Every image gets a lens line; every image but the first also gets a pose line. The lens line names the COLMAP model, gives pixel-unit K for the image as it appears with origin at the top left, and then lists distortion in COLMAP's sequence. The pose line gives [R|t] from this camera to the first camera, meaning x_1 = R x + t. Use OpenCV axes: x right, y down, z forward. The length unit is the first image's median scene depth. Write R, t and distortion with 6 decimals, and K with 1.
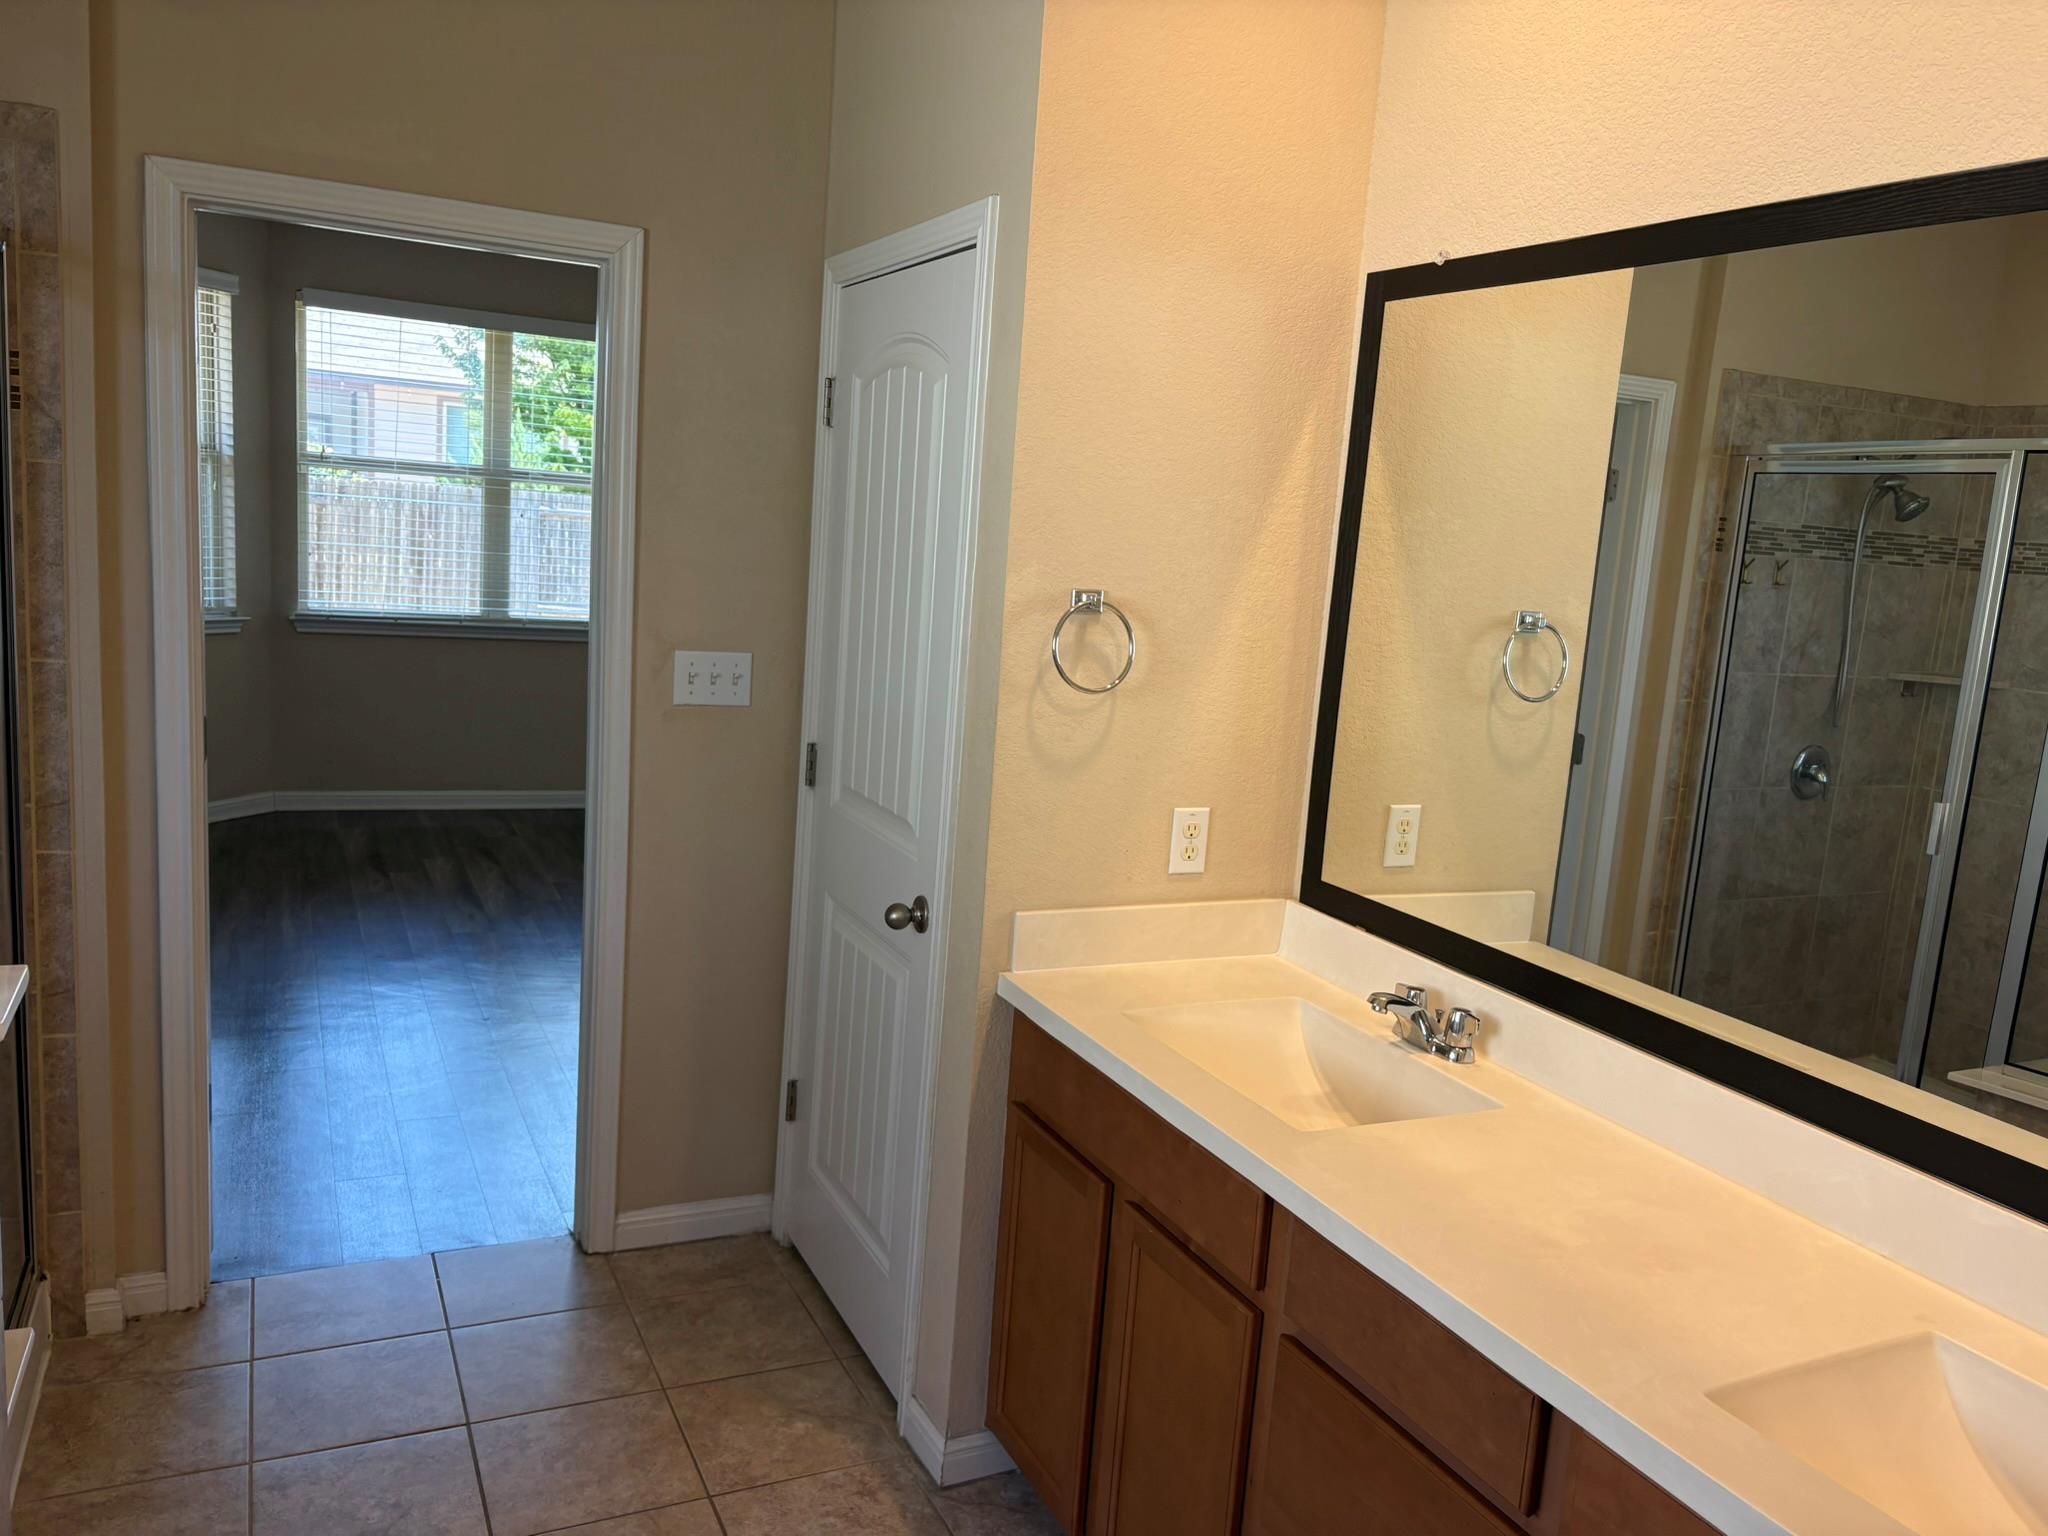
lens RADIAL K [[1567.4, 0, 1054.4], [0, 1567.4, 779.8], [0, 0, 1]] dist [0.060182, -0.066884]
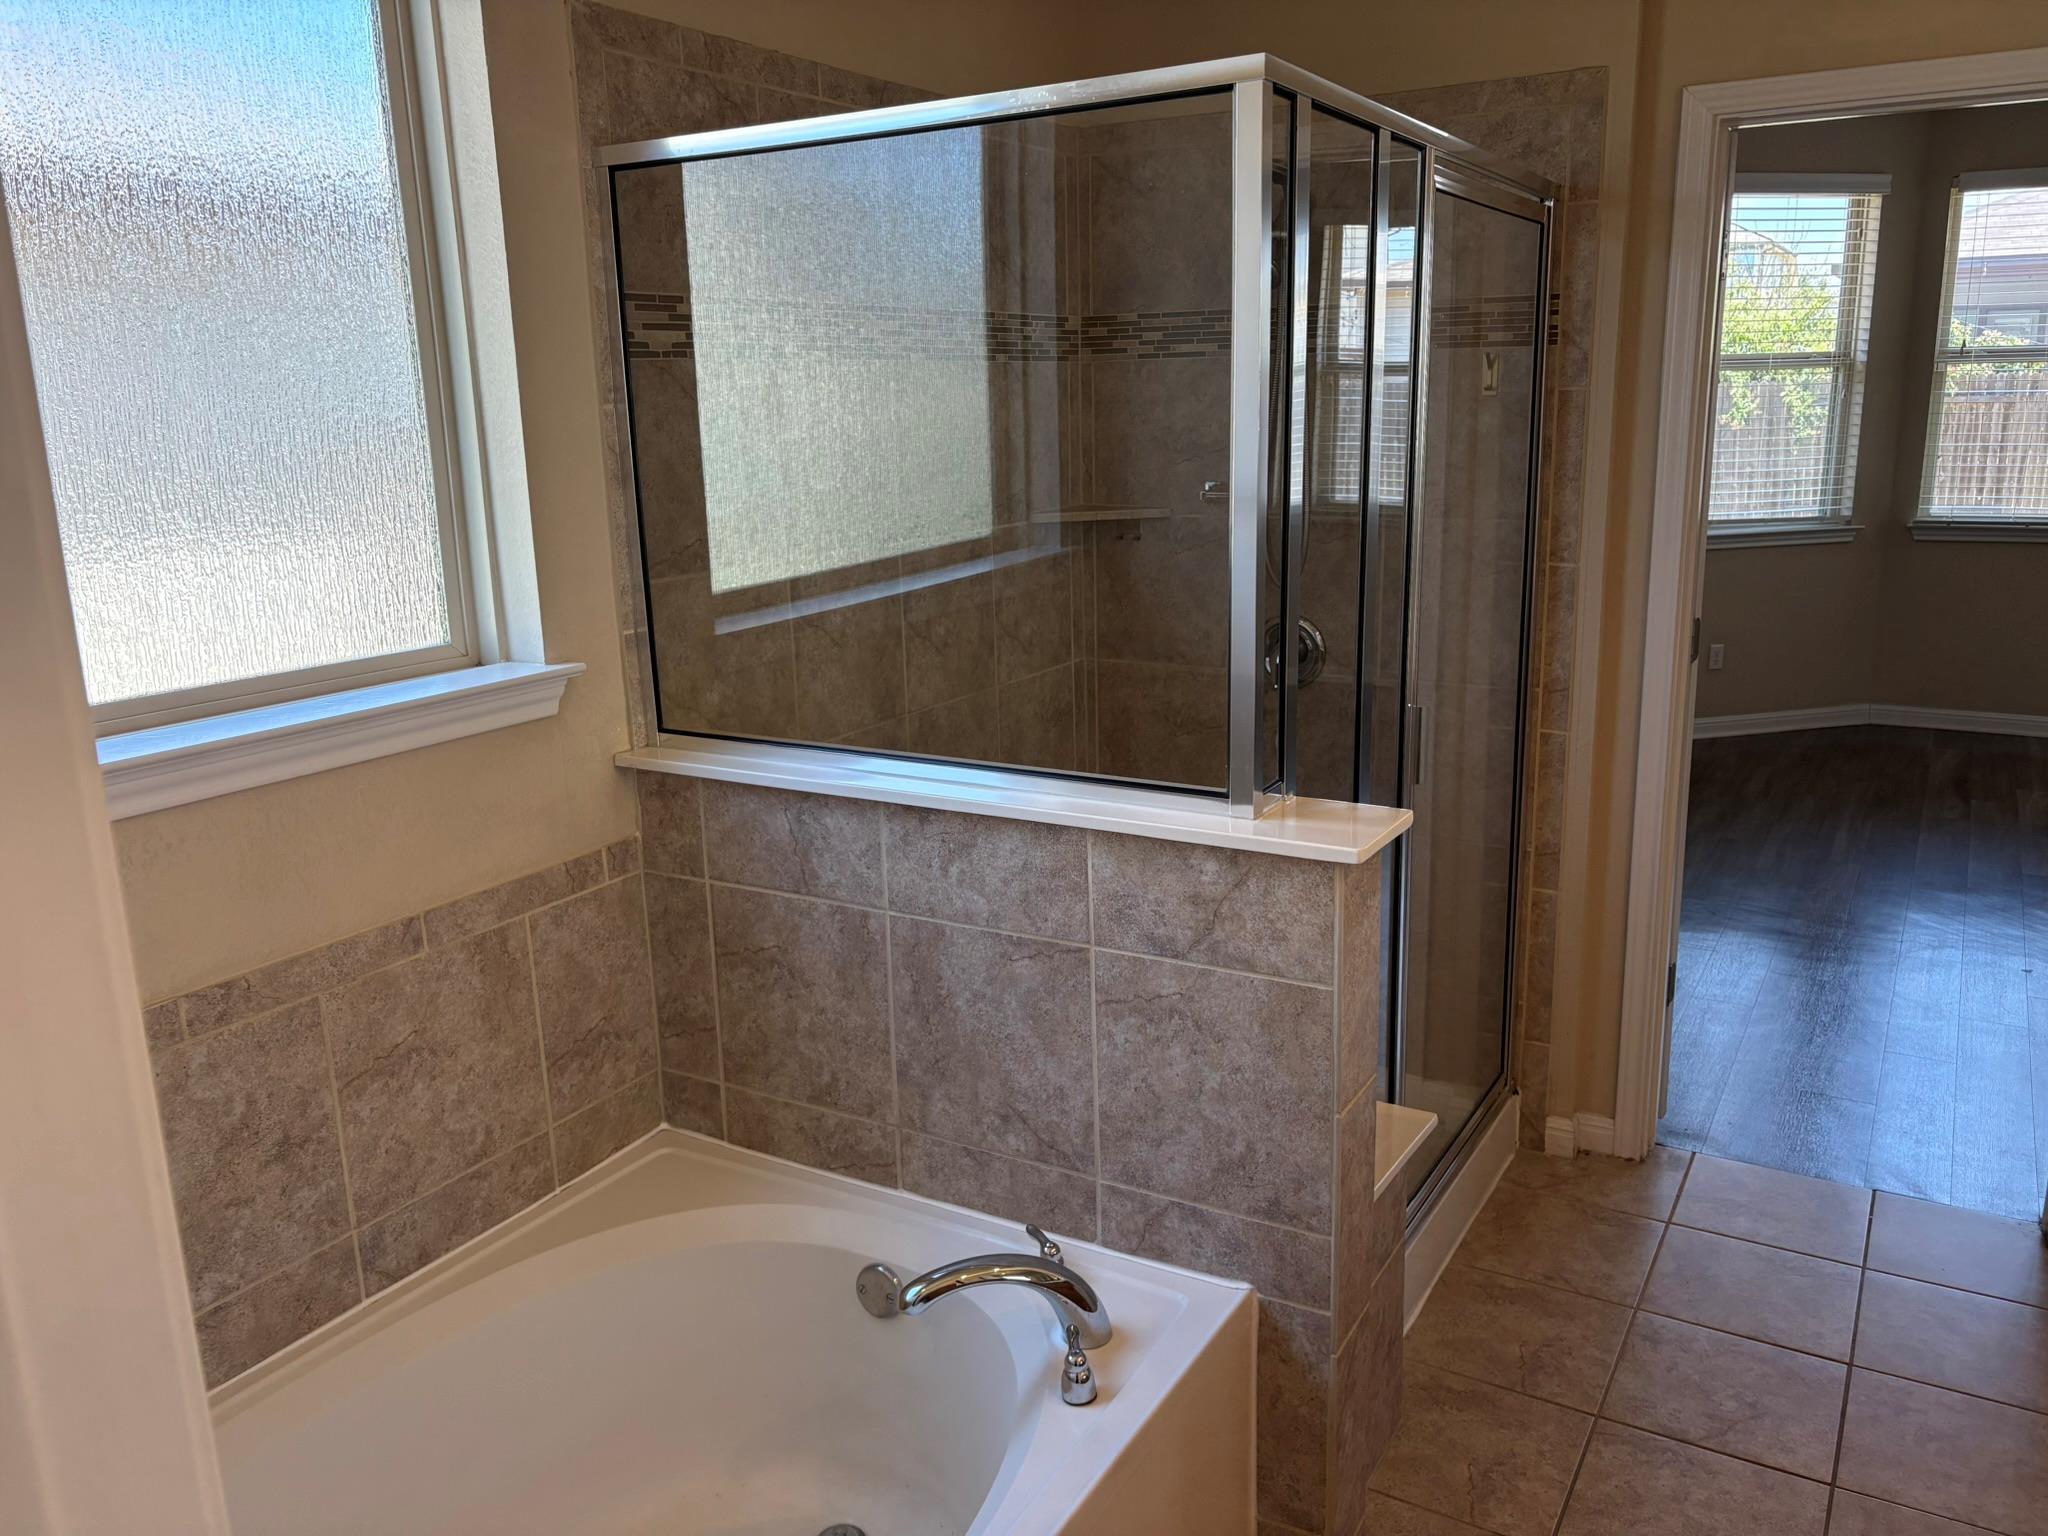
lens RADIAL K [[1567.4, 0, 1005.4], [0, 1567.4, 756.4], [0, 0, 1]] dist [0.060182, -0.066884]
pose [[0.546232, 0.103631, -0.831199, 0.099615], [-0.069900, 0.994496, 0.078054, 0.001470], [0.834713, 0.015465, 0.550469, 0.035920]]
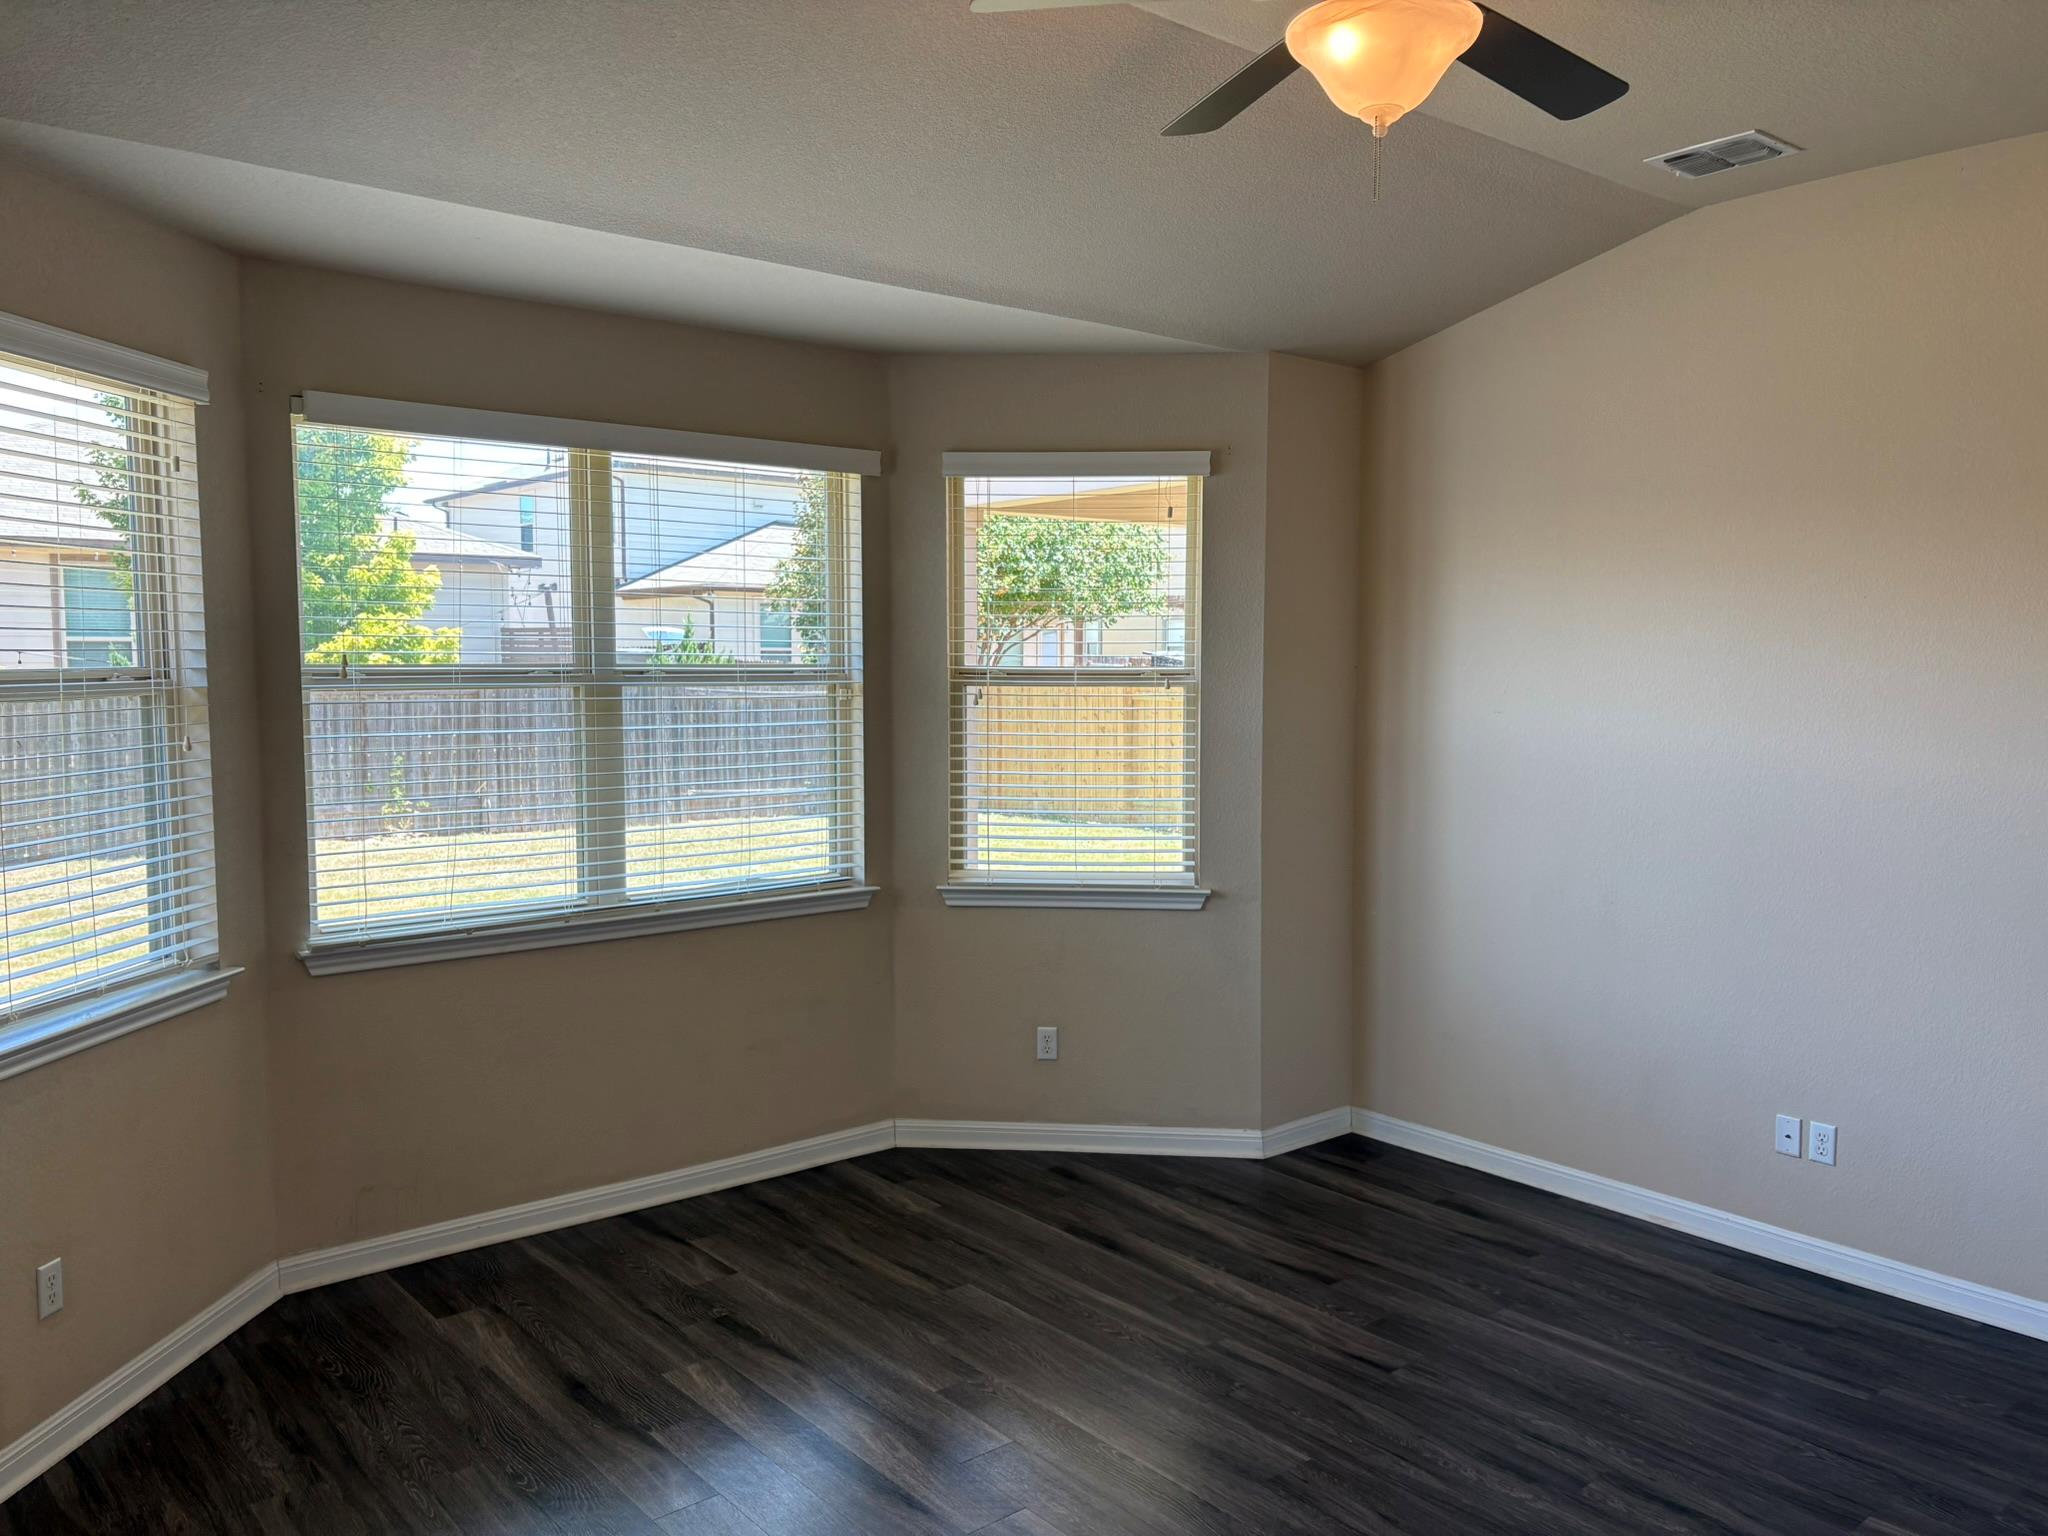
lens RADIAL K [[1567.4, 0, 1011.0], [0, 1567.4, 776.4], [0, 0, 1]] dist [0.060182, -0.066884]
pose [[0.970899, -0.089775, 0.222027, -1.008906], [0.104946, 0.992816, -0.057478, -0.303972], [-0.215271, 0.079106, 0.973345, 1.089006]]
